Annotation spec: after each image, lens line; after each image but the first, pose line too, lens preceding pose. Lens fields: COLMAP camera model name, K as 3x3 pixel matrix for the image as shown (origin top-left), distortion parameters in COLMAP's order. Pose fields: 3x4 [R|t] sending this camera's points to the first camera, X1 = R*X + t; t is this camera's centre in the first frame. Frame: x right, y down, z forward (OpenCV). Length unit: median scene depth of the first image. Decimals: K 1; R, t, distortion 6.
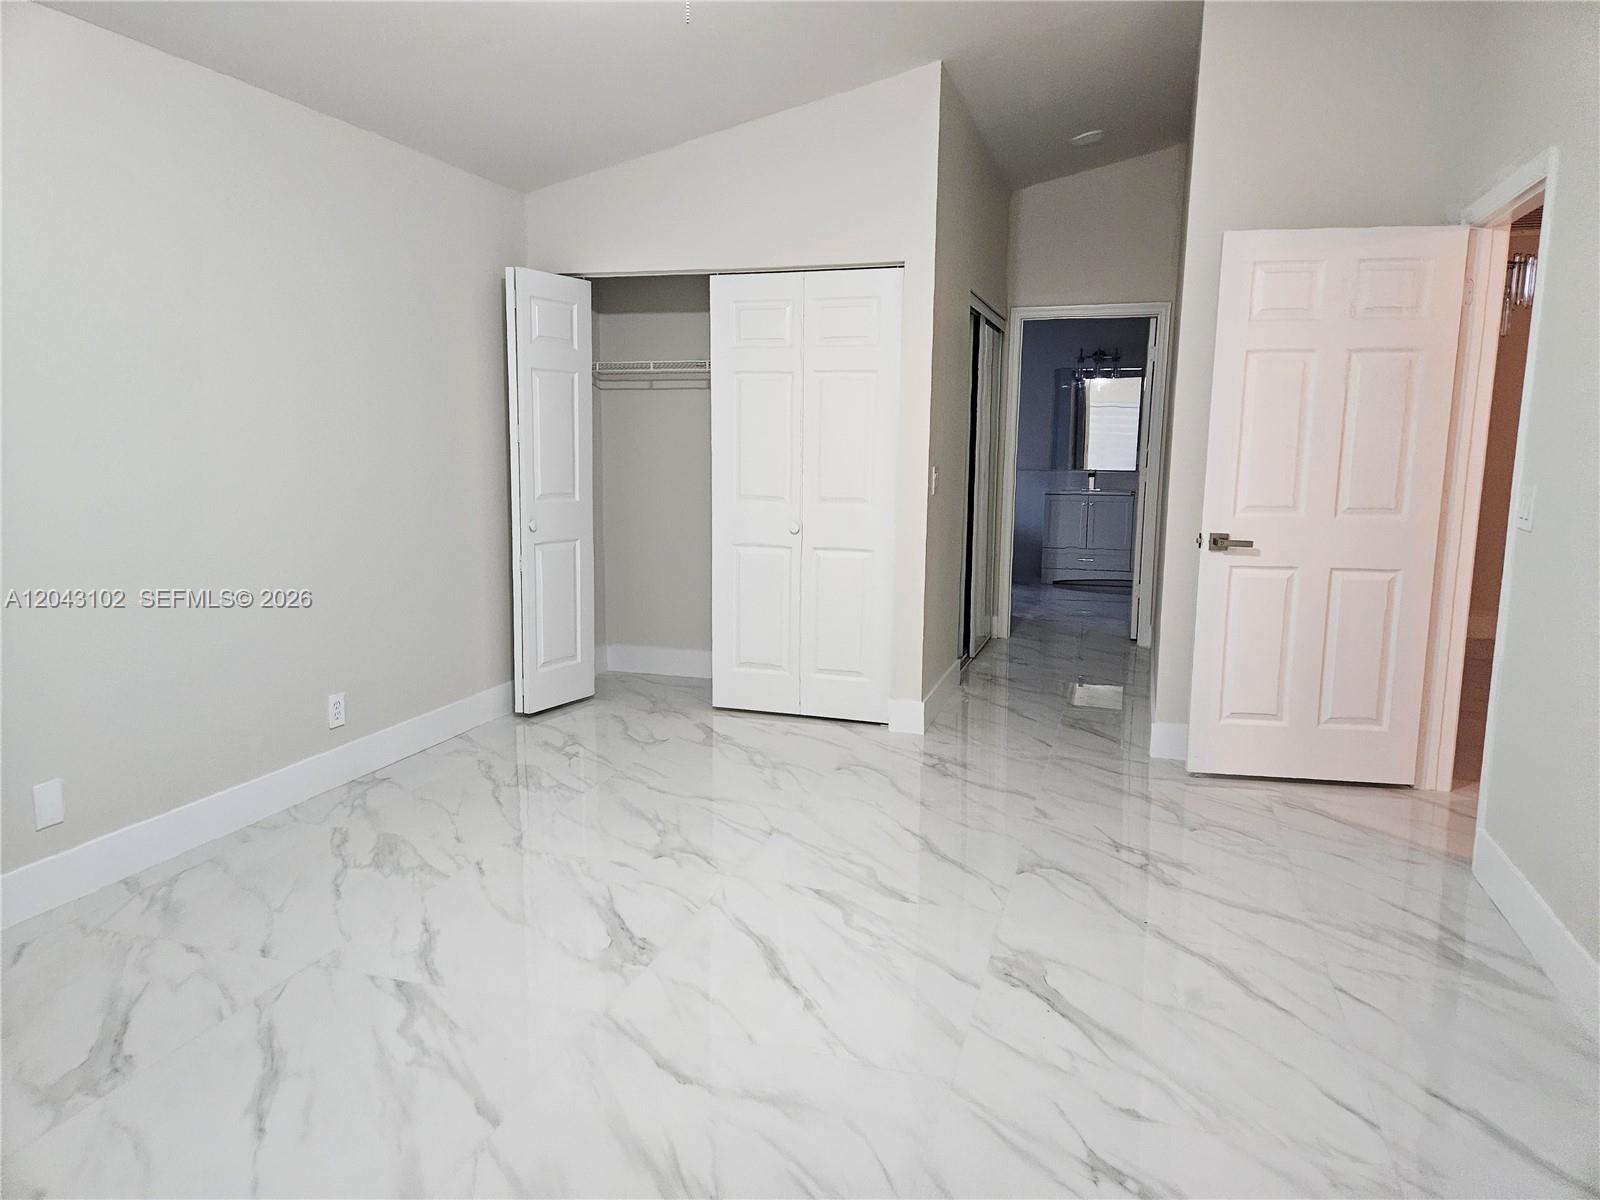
lens RADIAL K [[1062.6, 0, 792.9], [0, 1062.6, 598.4], [0, 0, 1]] dist [0.075220, -0.062641]
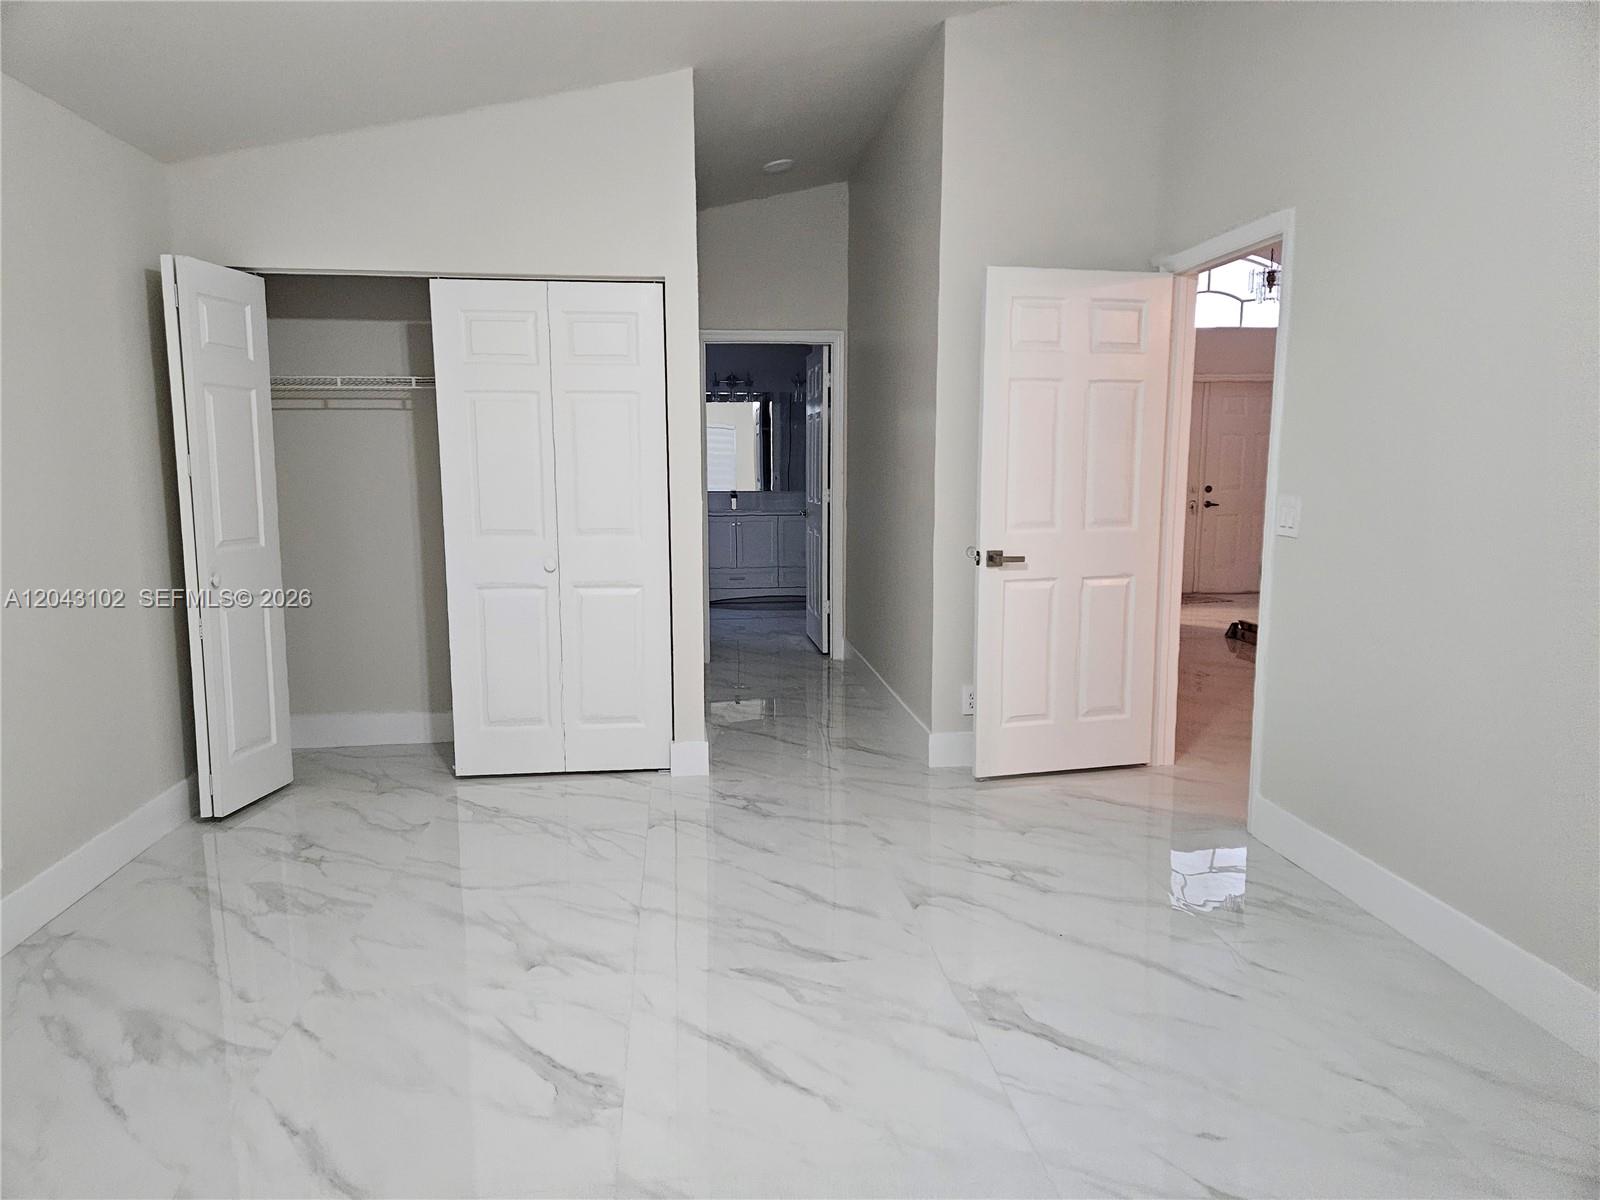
lens RADIAL K [[1062.6, 0, 783.9], [0, 1062.6, 607.4], [0, 0, 1]] dist [0.075220, -0.062641]
pose [[0.915213, -0.070657, 0.396728, -0.200708], [0.074830, 0.997184, 0.004973, -0.023070], [-0.395962, 0.025135, 0.917923, 0.107464]]
